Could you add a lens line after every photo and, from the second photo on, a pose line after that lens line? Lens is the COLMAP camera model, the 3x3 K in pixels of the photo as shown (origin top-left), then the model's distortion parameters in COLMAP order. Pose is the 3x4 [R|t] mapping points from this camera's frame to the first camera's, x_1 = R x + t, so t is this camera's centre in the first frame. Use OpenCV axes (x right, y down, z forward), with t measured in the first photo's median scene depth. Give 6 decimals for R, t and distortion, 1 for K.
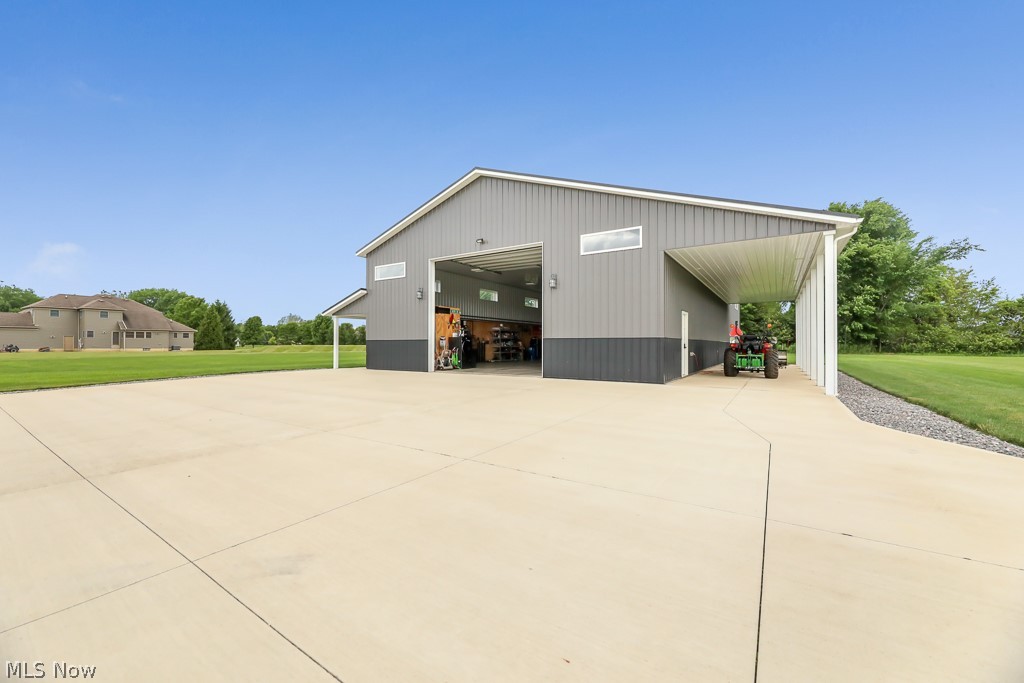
lens RADIAL K [[413.6, 0, 512.5], [0, 413.6, 342.3], [0, 0, 1]] dist [0.000214, -0.000058]
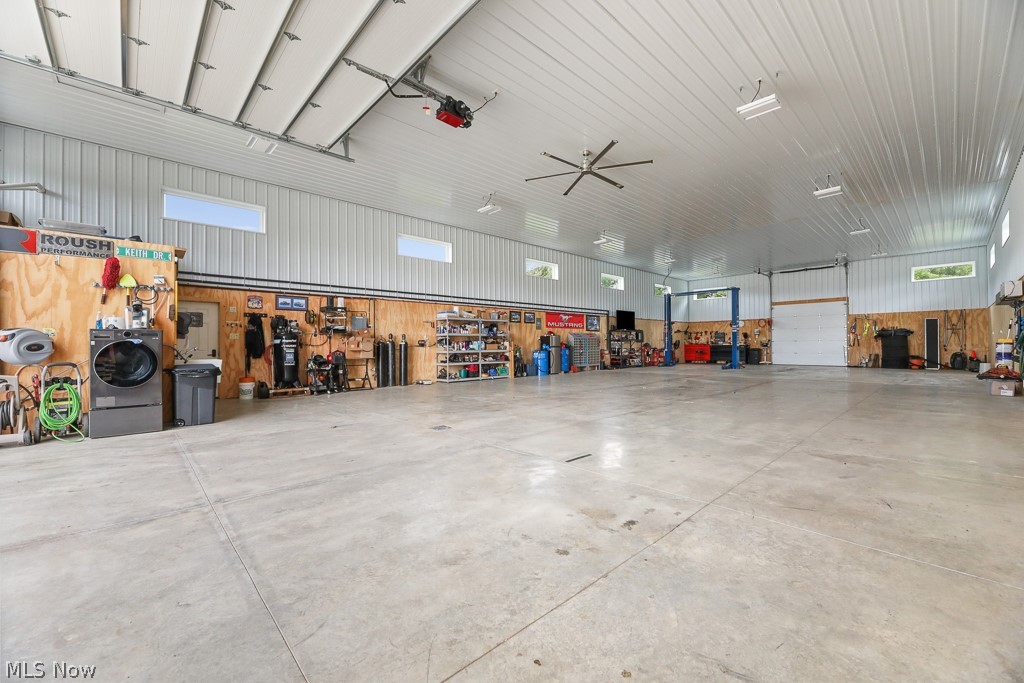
lens RADIAL K [[413.6, 0, 511.8], [0, 413.6, 341.1], [0, 0, 1]] dist [0.000214, -0.000058]
pose [[0.969843, -0.005902, -0.243659, 0.157700], [0.005856, 0.999982, -0.000916, -0.001938], [0.243660, -0.000539, 0.969861, 0.530631]]
